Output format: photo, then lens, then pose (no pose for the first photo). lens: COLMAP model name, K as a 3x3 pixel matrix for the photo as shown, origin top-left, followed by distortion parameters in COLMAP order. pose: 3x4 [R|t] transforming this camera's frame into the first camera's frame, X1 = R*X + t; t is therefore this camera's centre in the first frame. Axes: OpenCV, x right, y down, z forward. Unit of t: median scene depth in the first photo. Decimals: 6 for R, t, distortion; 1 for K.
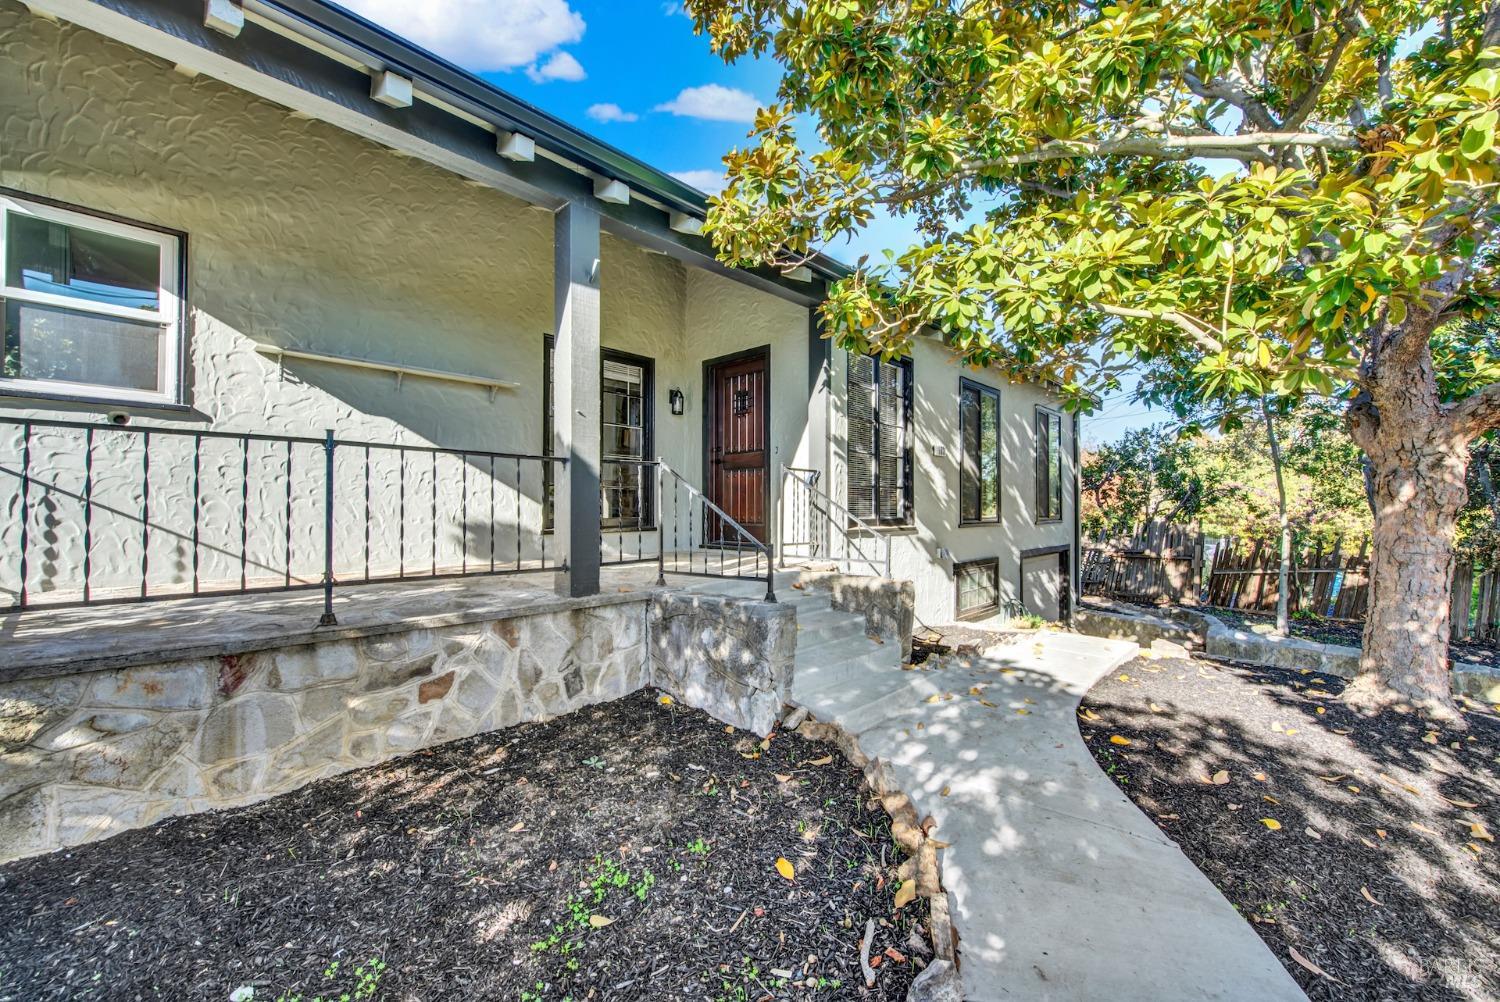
lens RADIAL K [[630.8, 0, 750.0], [0, 630.8, 501.0], [0, 0, 1]] dist [0.000657, -0.000098]
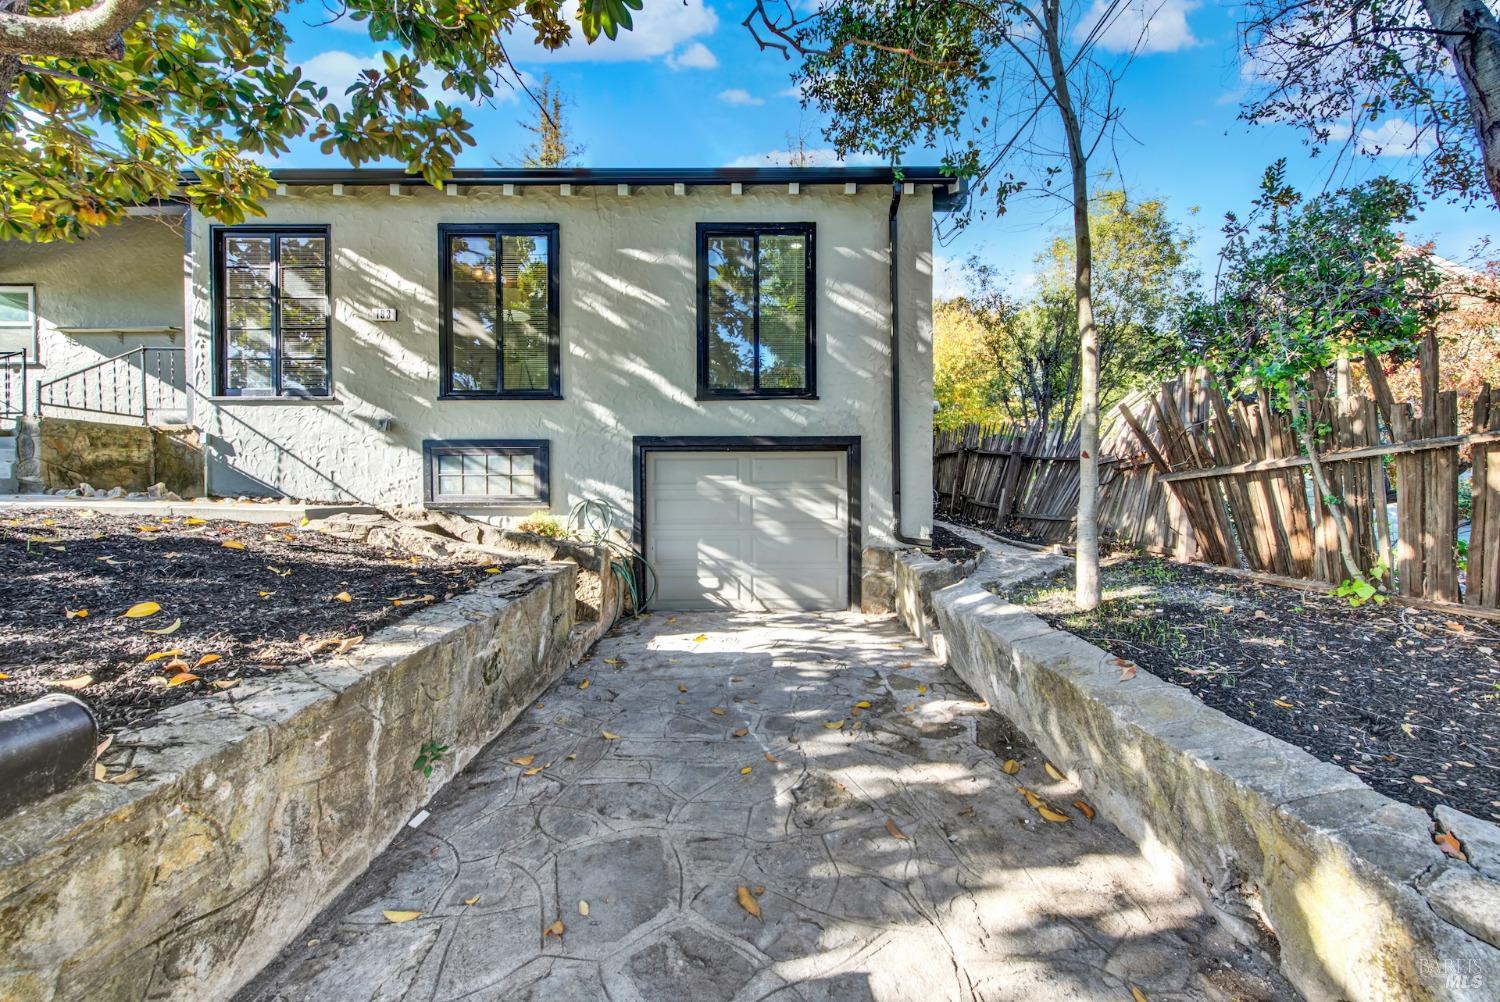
lens RADIAL K [[598.0, 0, 757.4], [0, 598.0, 502.0], [0, 0, 1]] dist [-0.001927, -0.000887]
pose [[0.662231, 0.011391, -0.749213, 1.640422], [0.007029, 0.999746, 0.021413, 0.221357], [0.749267, -0.019446, 0.661982, 1.031050]]
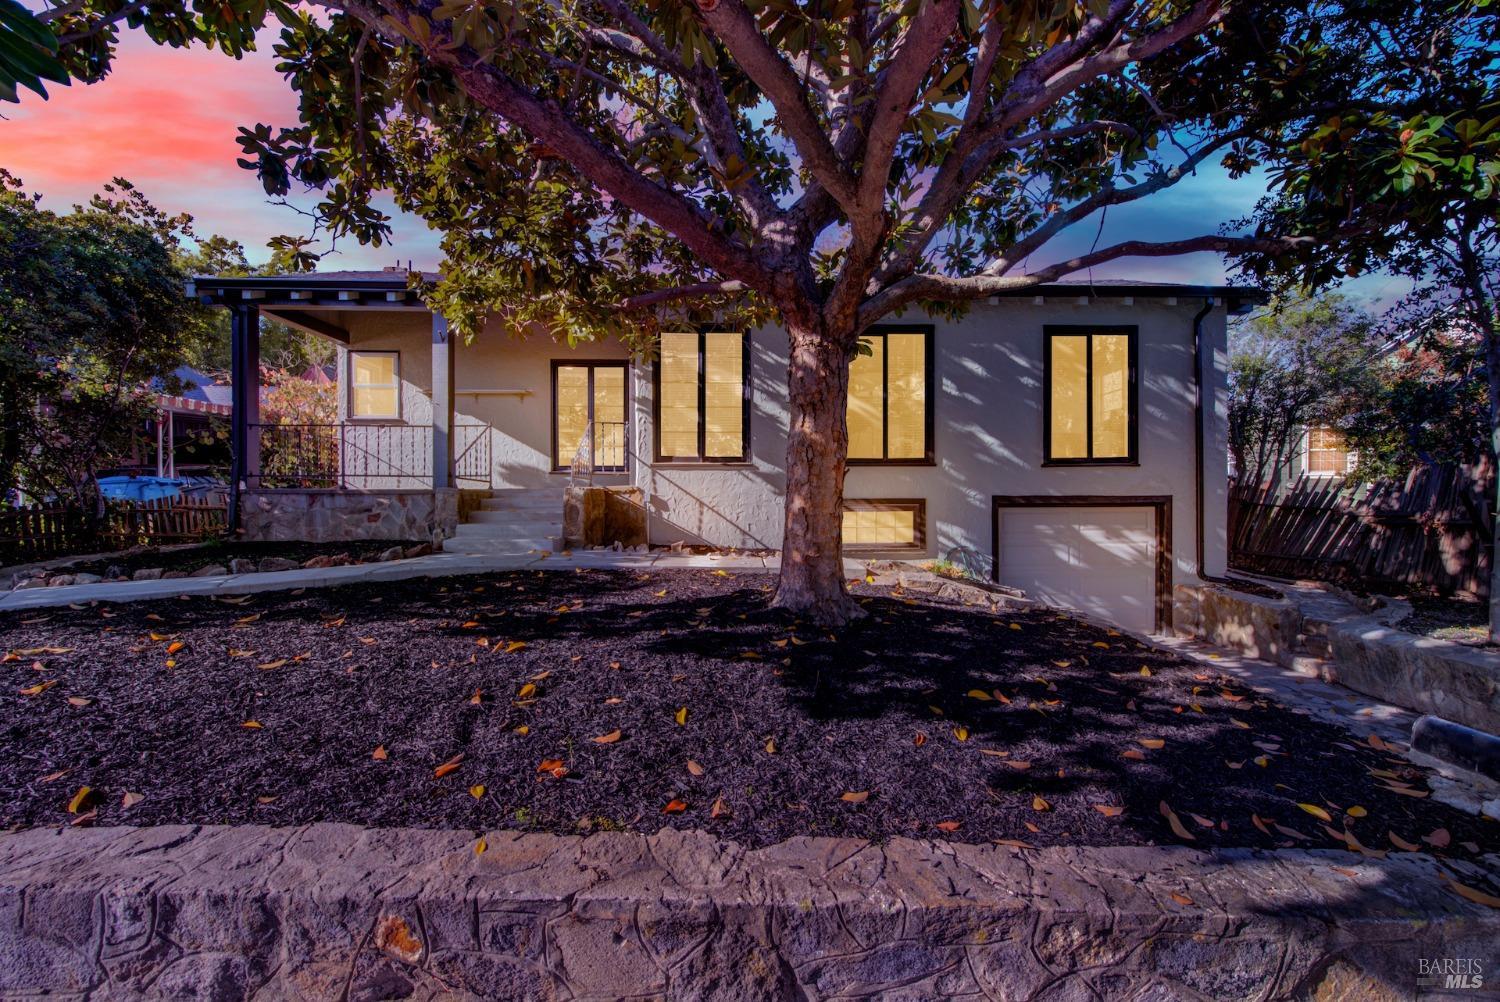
lens RADIAL K [[598.0, 0, 757.4], [0, 598.0, 502.0], [0, 0, 1]] dist [-0.001927, -0.000887]
pose [[0.681569, 0.007000, -0.731720, 1.297832], [0.006241, 0.999862, 0.015378, 0.112844], [0.731727, -0.015048, 0.681432, 0.271106]]
